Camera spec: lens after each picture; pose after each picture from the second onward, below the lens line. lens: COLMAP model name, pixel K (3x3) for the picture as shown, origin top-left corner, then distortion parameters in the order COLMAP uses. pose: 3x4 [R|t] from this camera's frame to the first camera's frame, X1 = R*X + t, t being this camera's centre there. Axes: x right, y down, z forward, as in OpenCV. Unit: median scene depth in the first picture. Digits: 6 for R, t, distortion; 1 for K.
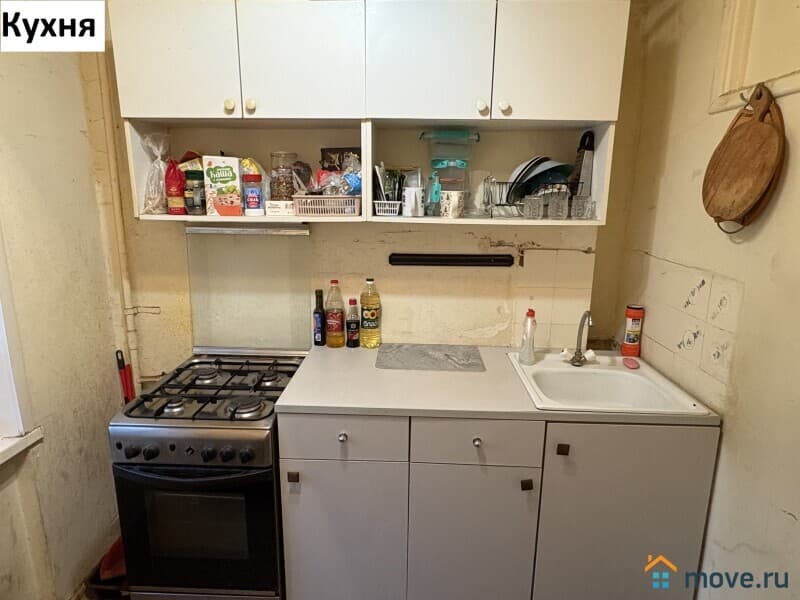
lens RADIAL K [[484.9, 0, 398.2], [0, 484.9, 301.7], [0, 0, 1]] dist [-0.001621, 0.000770]
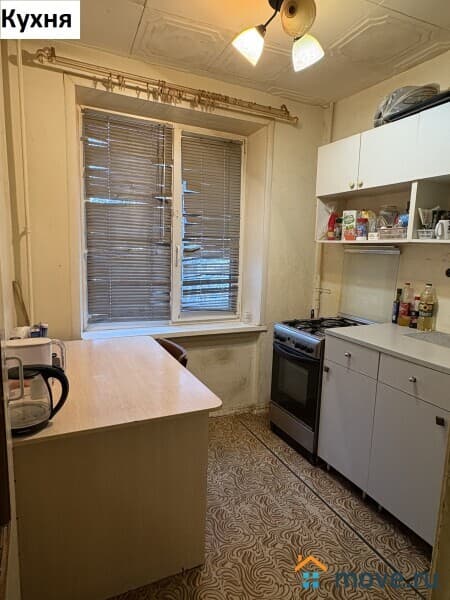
lens RADIAL K [[363.7, 0, 225.4], [0, 363.7, 303.2], [0, 0, 1]] dist [-0.001621, 0.000770]
pose [[0.468332, 0.138501, -0.872630, 0.744746], [-0.222115, 0.974376, 0.035443, 0.129315], [0.855179, 0.177225, 0.487094, -0.088827]]
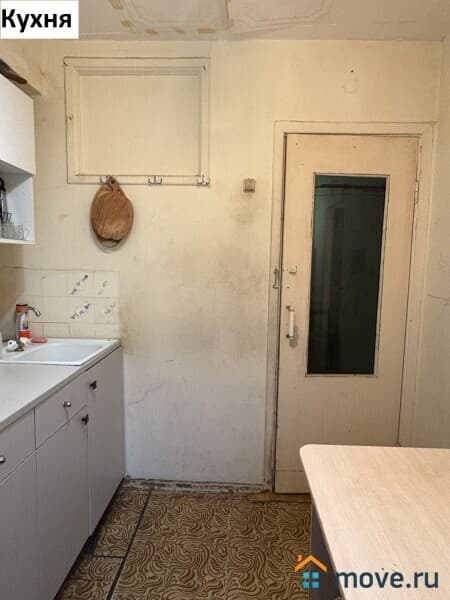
lens RADIAL K [[363.7, 0, 225.3], [0, 363.7, 298.8], [0, 0, 1]] dist [-0.001621, 0.000770]
pose [[-0.021653, -0.103992, 0.994342, -0.671918], [0.200314, 0.973956, 0.106222, 0.000929], [-0.979492, 0.201481, -0.000258, 0.469619]]
